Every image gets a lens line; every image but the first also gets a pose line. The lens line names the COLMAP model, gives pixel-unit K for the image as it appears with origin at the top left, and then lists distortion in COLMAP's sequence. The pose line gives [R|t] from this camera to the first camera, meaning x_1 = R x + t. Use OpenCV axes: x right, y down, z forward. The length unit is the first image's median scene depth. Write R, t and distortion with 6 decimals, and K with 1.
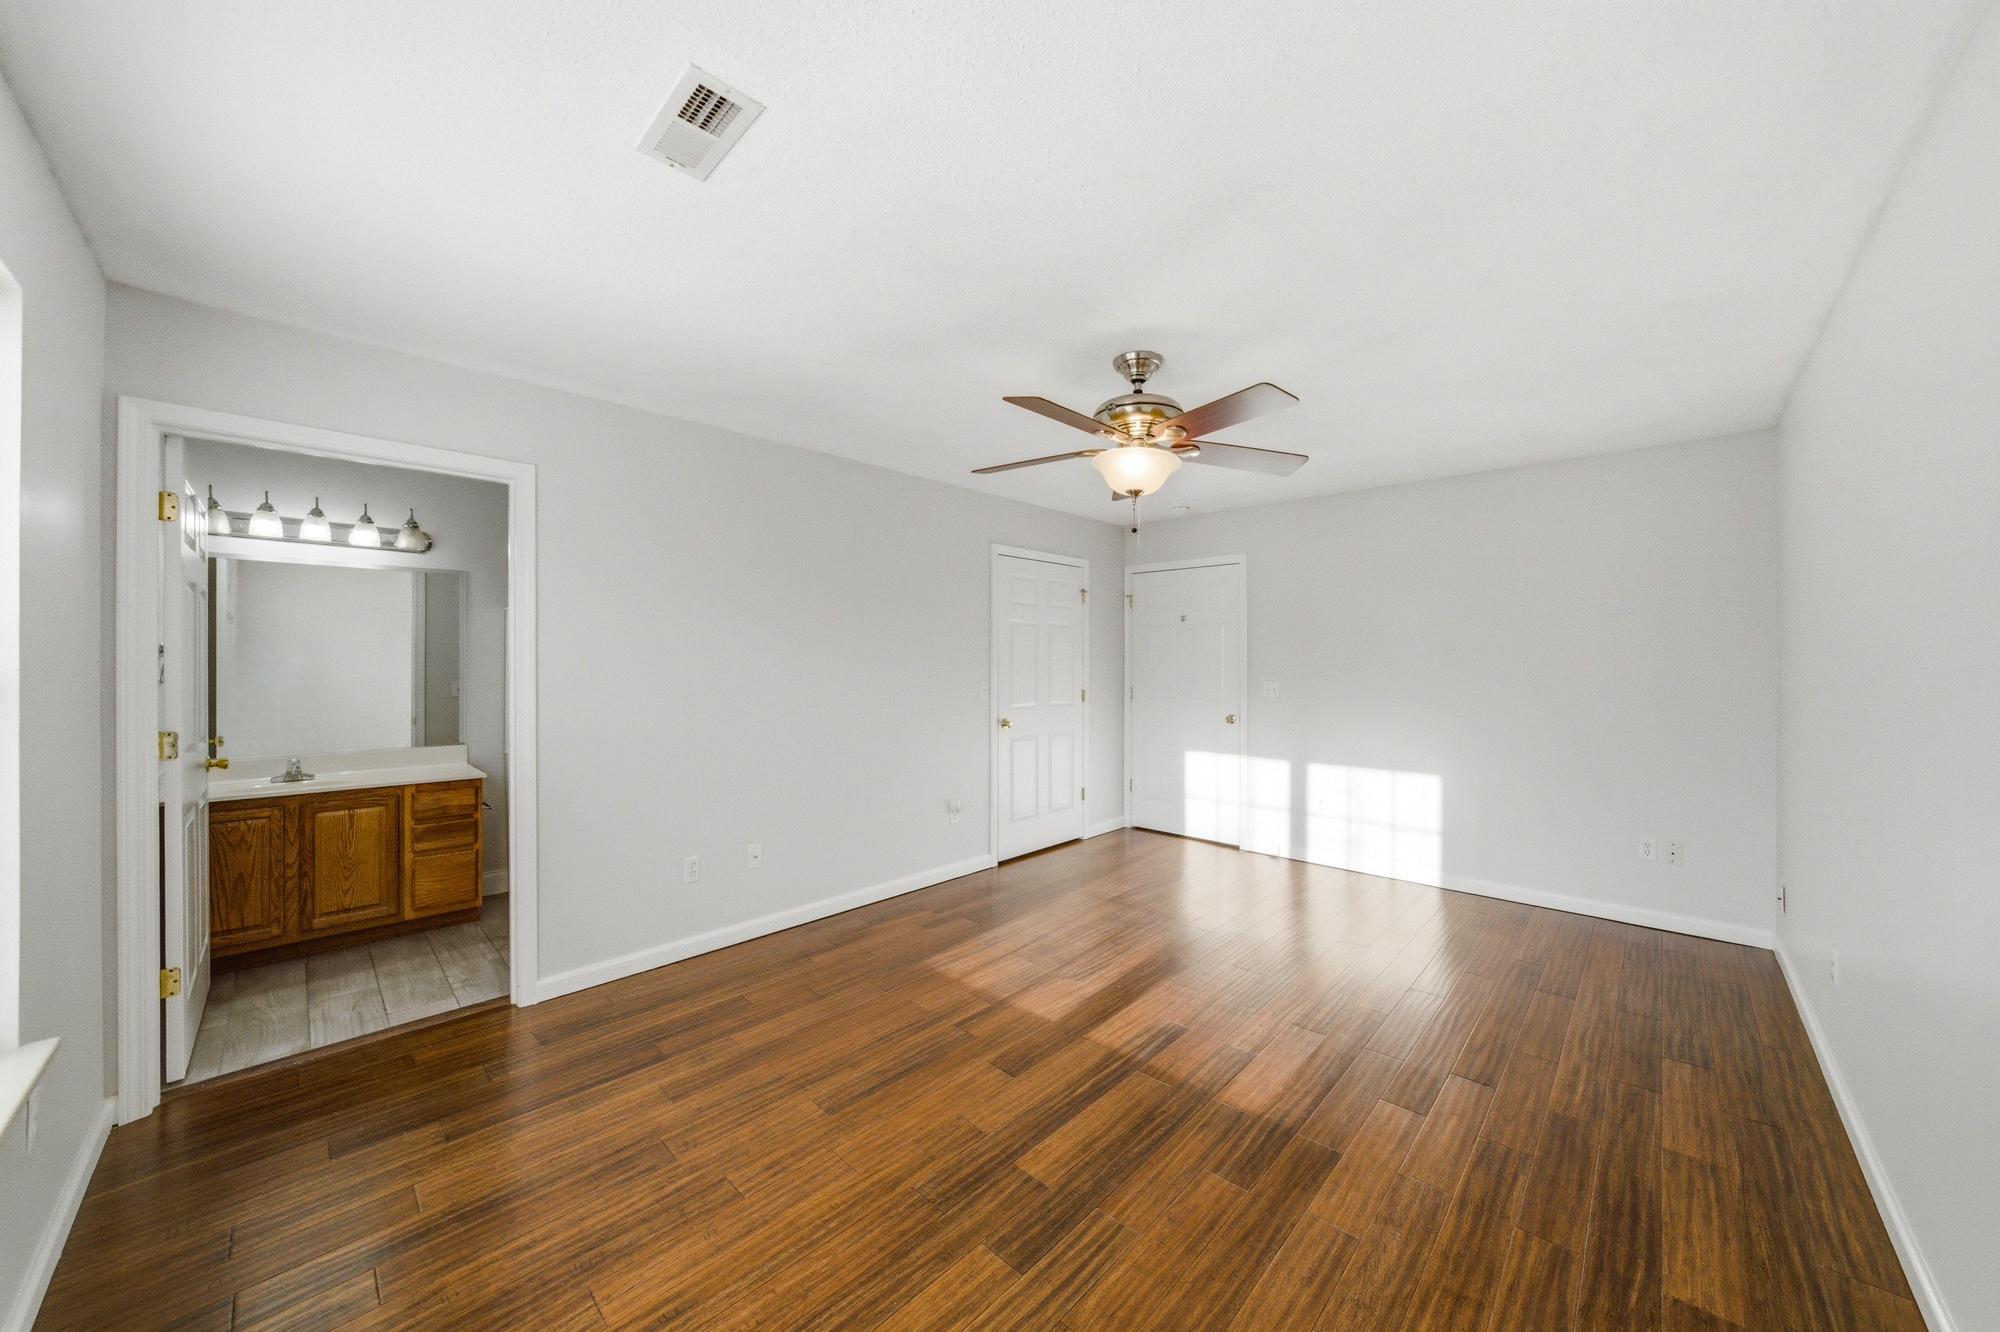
lens RADIAL K [[696.9, 0, 1002.2], [0, 696.9, 663.1], [0, 0, 1]] dist [-0.000519, 0.000032]
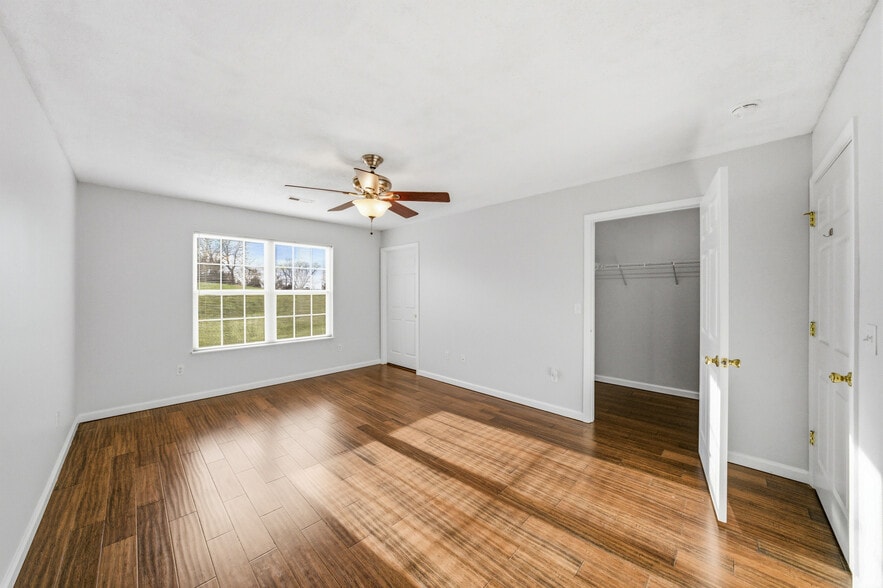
lens RADIAL K [[307.7, 0, 442.5], [0, 307.7, 292.7], [0, 0, 1]] dist [-0.000519, 0.000032]
pose [[0.002432, 0.005479, -0.999982, 1.093130], [-0.002440, 0.999982, 0.005473, 0.000705], [0.999994, 0.002426, 0.002445, 1.109453]]
